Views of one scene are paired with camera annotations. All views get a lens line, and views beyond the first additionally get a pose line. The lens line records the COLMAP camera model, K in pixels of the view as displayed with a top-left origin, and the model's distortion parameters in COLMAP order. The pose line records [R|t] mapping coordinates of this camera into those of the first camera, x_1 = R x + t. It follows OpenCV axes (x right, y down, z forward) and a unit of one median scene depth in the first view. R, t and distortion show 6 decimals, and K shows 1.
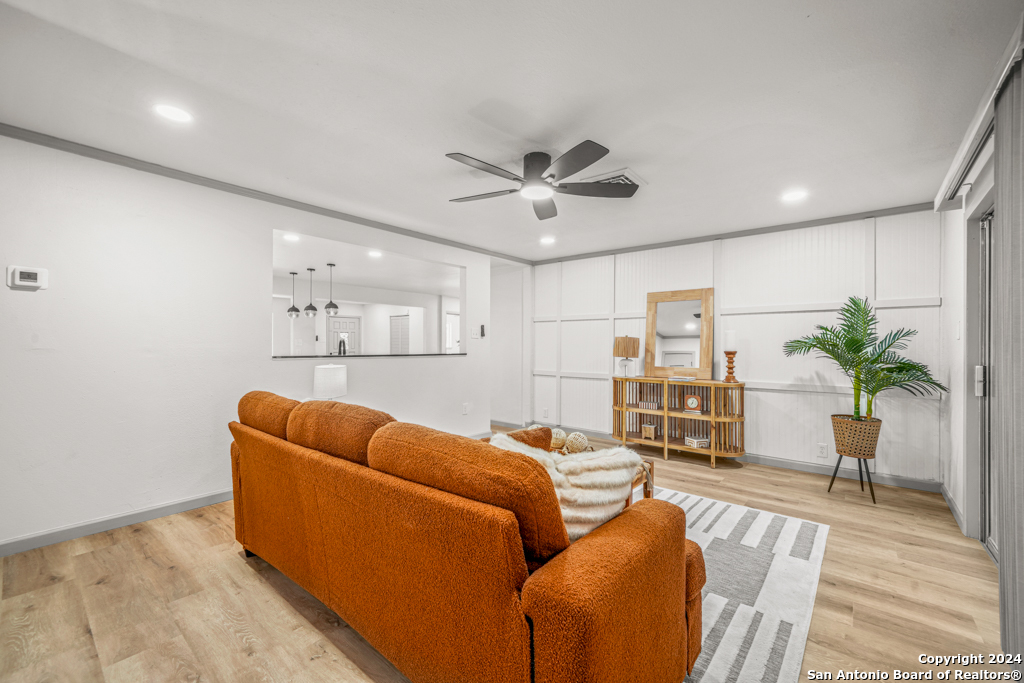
lens RADIAL K [[424.0, 0, 509.8], [0, 424.0, 347.4], [0, 0, 1]] dist [0.001869, 0.000140]
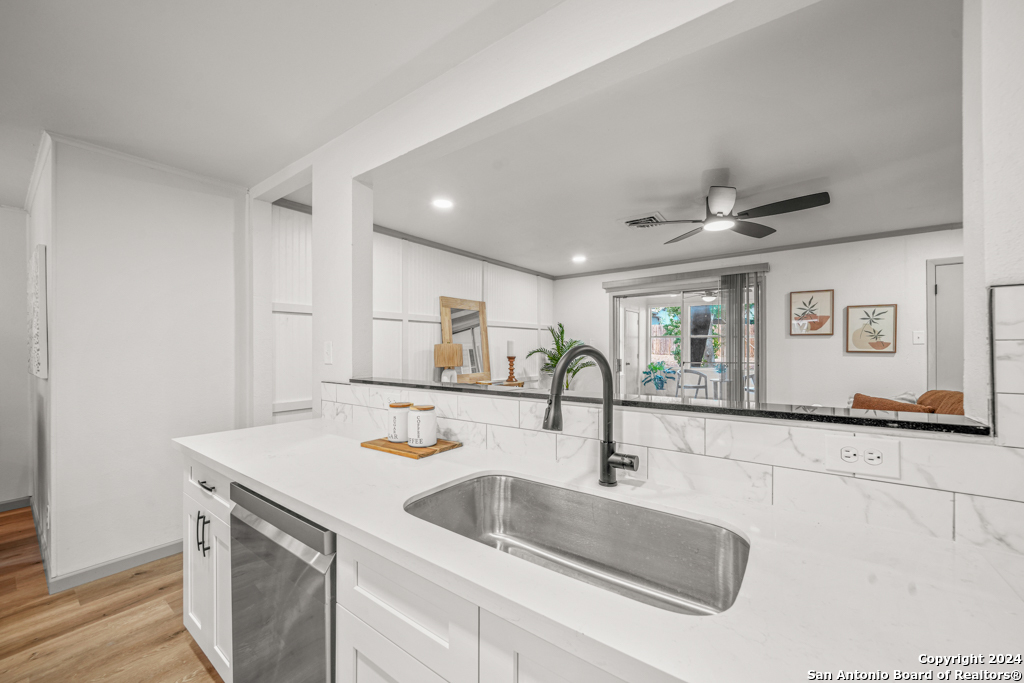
lens RADIAL K [[394.6, 0, 509.4], [0, 394.6, 348.6], [0, 0, 1]] dist [-0.011183, -0.000035]
pose [[-0.064870, -0.004311, 0.997884, -0.424181], [0.011041, 0.999926, 0.005038, -0.013369], [-0.997833, 0.011344, -0.064818, 0.708869]]
